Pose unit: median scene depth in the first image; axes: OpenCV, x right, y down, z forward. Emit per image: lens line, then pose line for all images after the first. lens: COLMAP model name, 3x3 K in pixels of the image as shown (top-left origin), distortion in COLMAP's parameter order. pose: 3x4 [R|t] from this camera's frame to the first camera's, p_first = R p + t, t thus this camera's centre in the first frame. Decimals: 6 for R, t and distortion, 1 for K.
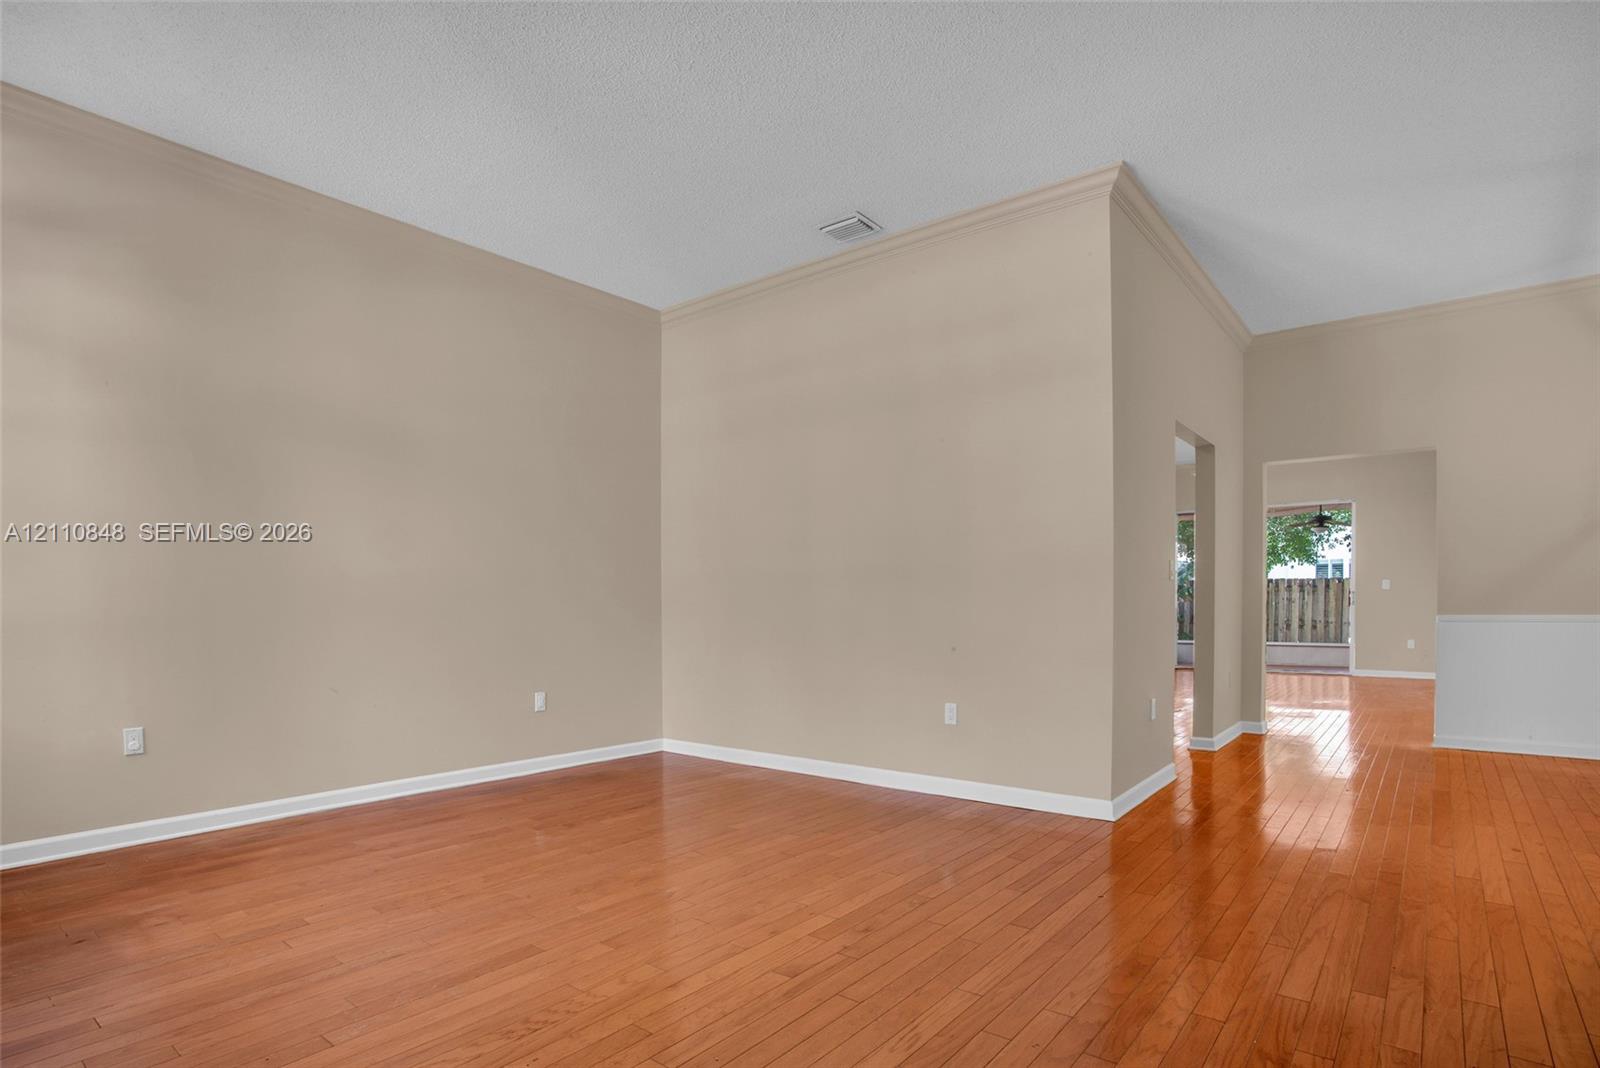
lens RADIAL K [[849.5, 0, 798.8], [0, 849.5, 607.5], [0, 0, 1]] dist [-0.003297, -0.000300]
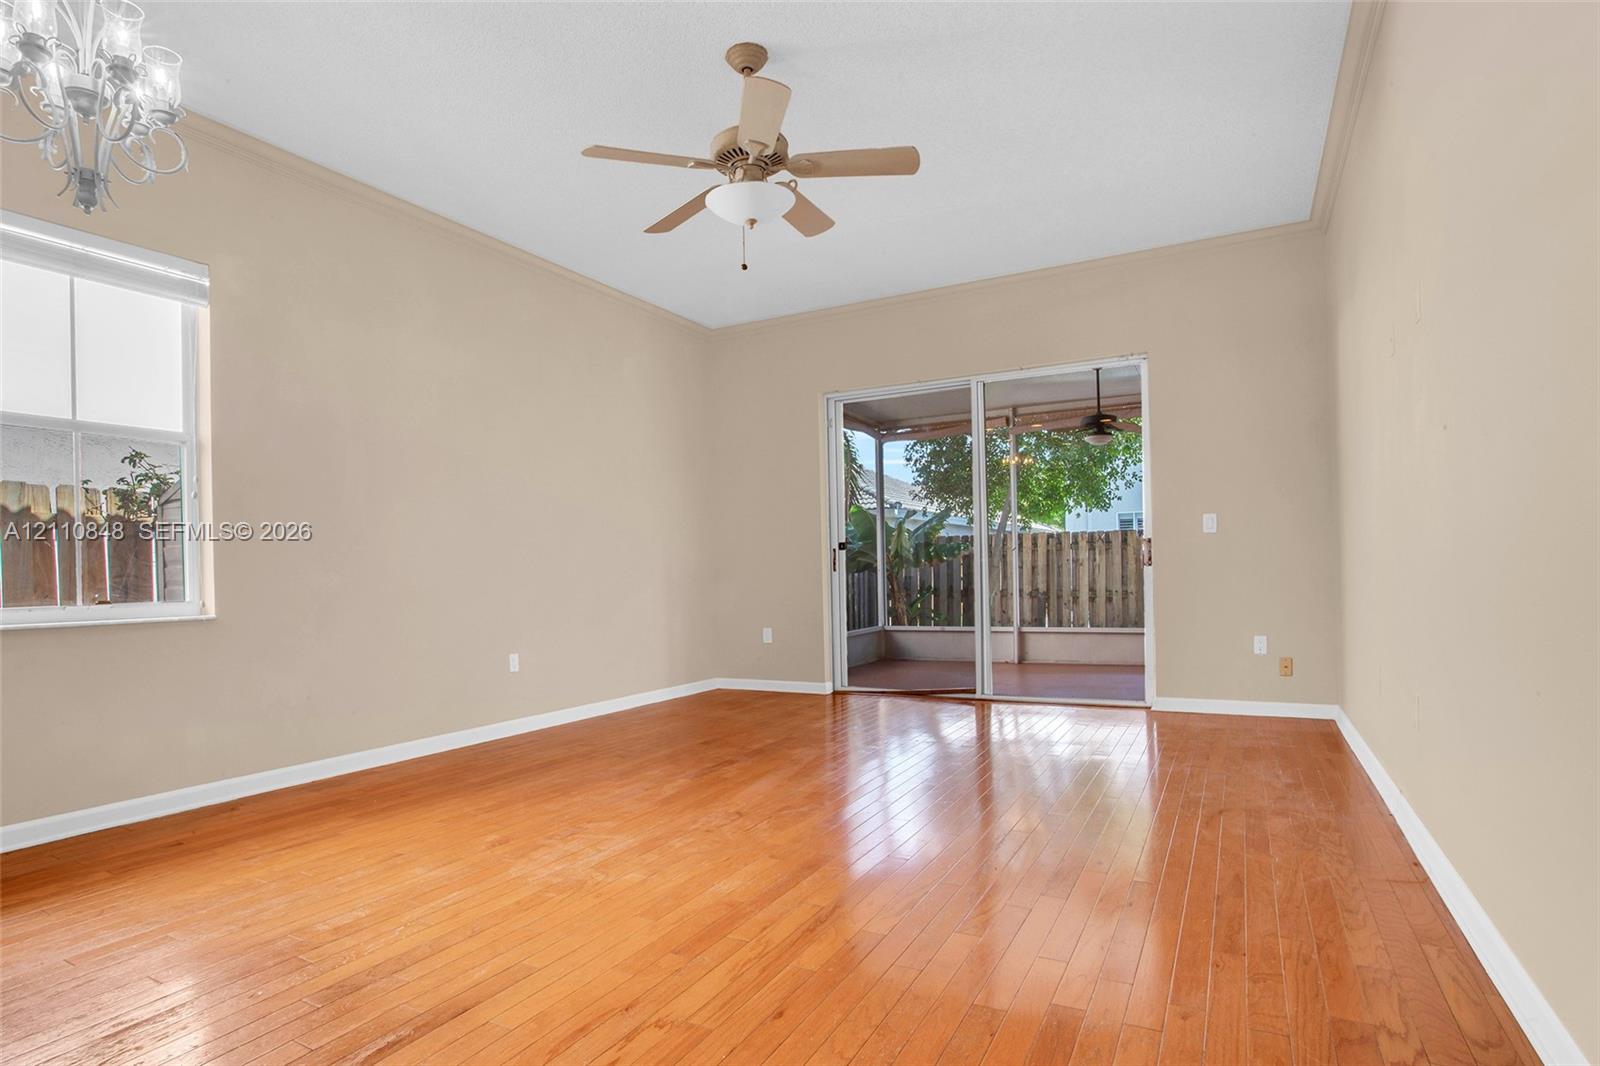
lens RADIAL K [[815.2, 0, 798.9], [0, 815.2, 566.2], [0, 0, 1]] dist [0.000355, -0.000070]
pose [[0.988052, -0.016446, 0.153241, 0.249017], [0.018883, 0.999717, -0.014461, 0.000204], [-0.152959, 0.017182, 0.988083, 0.368922]]
